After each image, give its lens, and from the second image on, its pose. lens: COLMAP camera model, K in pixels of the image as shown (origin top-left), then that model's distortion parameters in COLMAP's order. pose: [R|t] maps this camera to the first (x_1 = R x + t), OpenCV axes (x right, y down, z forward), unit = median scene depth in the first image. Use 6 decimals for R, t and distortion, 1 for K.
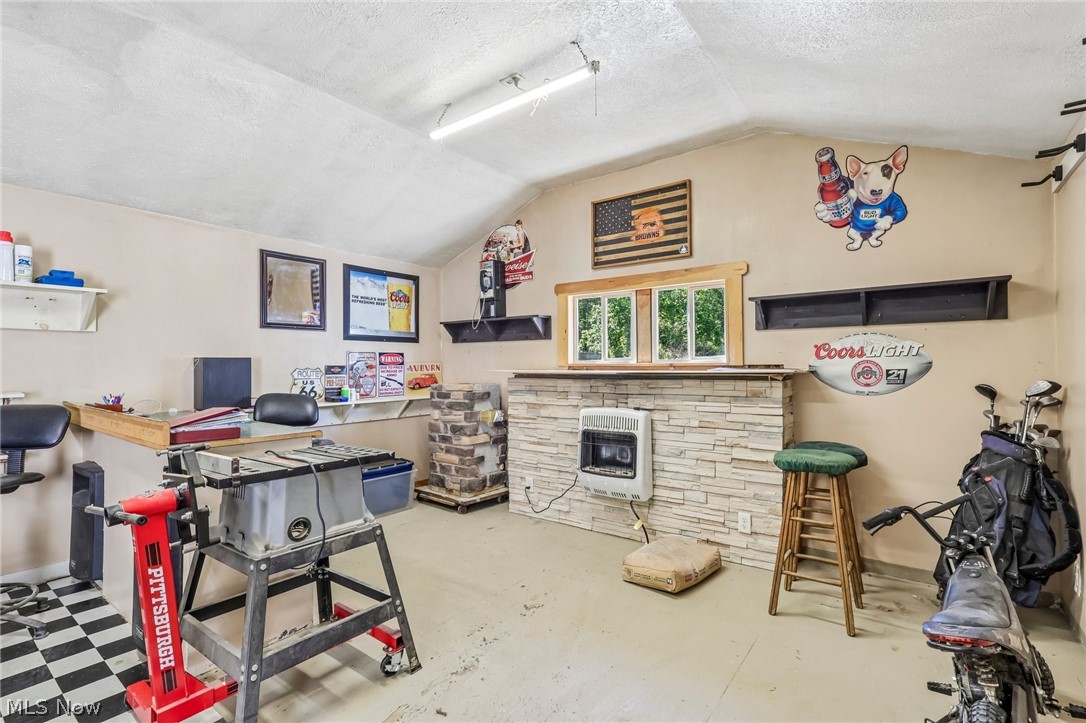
lens RADIAL K [[502.4, 0, 540.3], [0, 502.4, 362.3], [0, 0, 1]] dist [-0.001827, 0.000592]
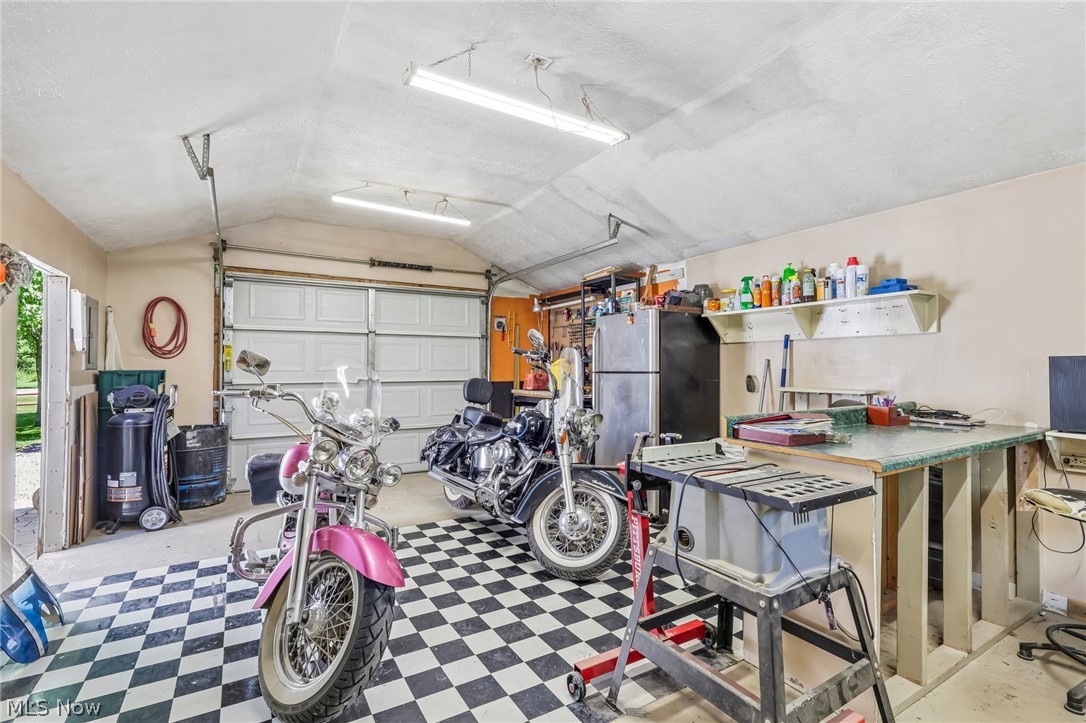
lens RADIAL K [[502.4, 0, 540.3], [0, 502.4, 362.3], [0, 0, 1]] dist [-0.001827, 0.000592]
pose [[-0.367054, -0.006289, -0.930178, 0.253454], [0.005509, 0.999945, -0.008934, 0.001151], [0.930183, -0.008404, -0.367000, 0.549745]]
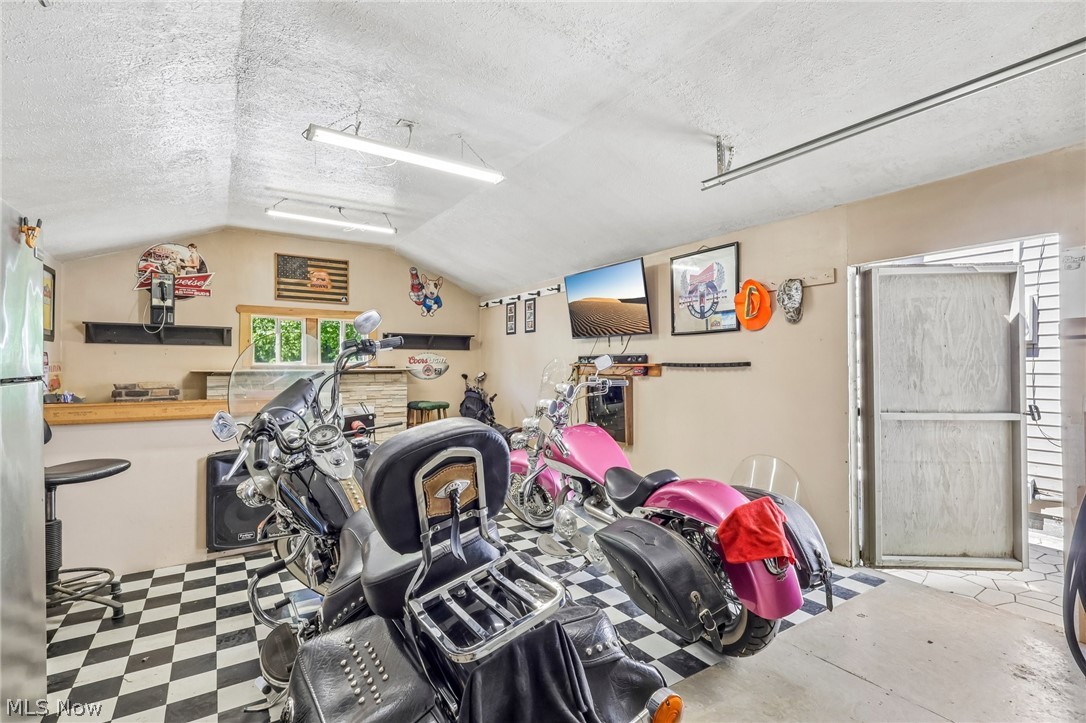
lens RADIAL K [[502.4, 0, 540.3], [0, 502.4, 362.3], [0, 0, 1]] dist [-0.001827, 0.000592]
pose [[0.332460, 0.012055, 0.943040, -1.188725], [-0.004824, 0.999927, -0.011081, 0.007798], [-0.943105, -0.000866, 0.332494, -0.226934]]
